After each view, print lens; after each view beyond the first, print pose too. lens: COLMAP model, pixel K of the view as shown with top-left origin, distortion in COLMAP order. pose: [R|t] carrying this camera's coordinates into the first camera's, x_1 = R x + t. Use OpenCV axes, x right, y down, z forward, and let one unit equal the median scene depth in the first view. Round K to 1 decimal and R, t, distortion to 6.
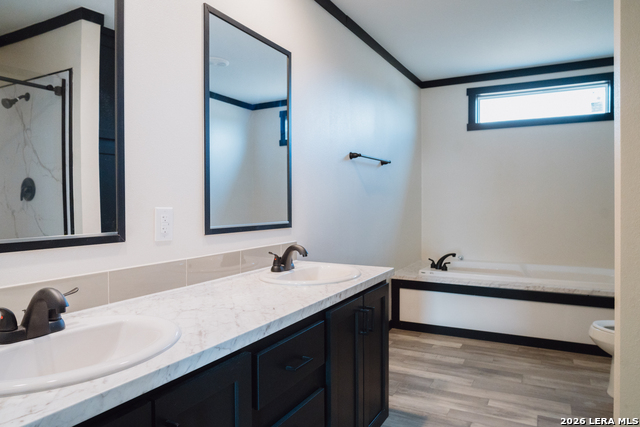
lens RADIAL K [[411.6, 0, 333.9], [0, 411.6, 204.2], [0, 0, 1]] dist [-0.002084, -0.002770]
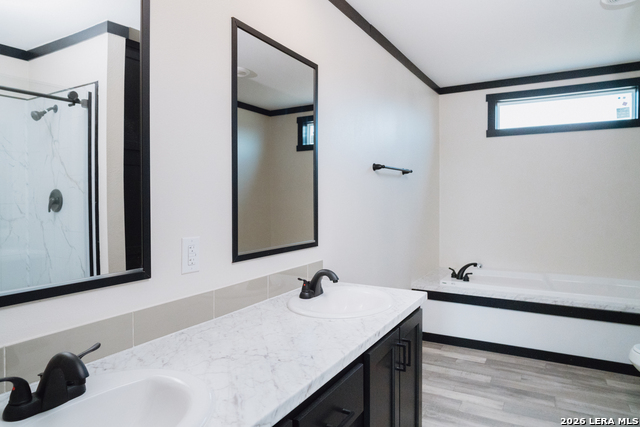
lens RADIAL K [[392.3, 0, 324.8], [0, 392.3, 200.6], [0, 0, 1]] dist [-0.005519, -0.002256]
pose [[0.998976, 0.003593, -0.045098, -0.038276], [-0.003566, 0.999993, 0.000670, -0.042831], [0.045100, -0.000508, 0.998982, 0.068194]]
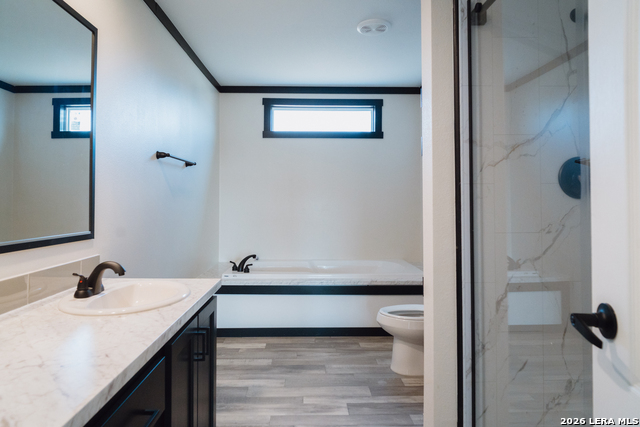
lens RADIAL K [[392.6, 0, 300.5], [0, 392.6, 191.9], [0, 0, 1]] dist [-0.004399, -0.001583]
pose [[0.892626, 0.016957, 0.450479, -0.075029], [-0.003001, 0.999494, -0.031677, -0.010948], [-0.450788, 0.026924, 0.892225, 0.093040]]
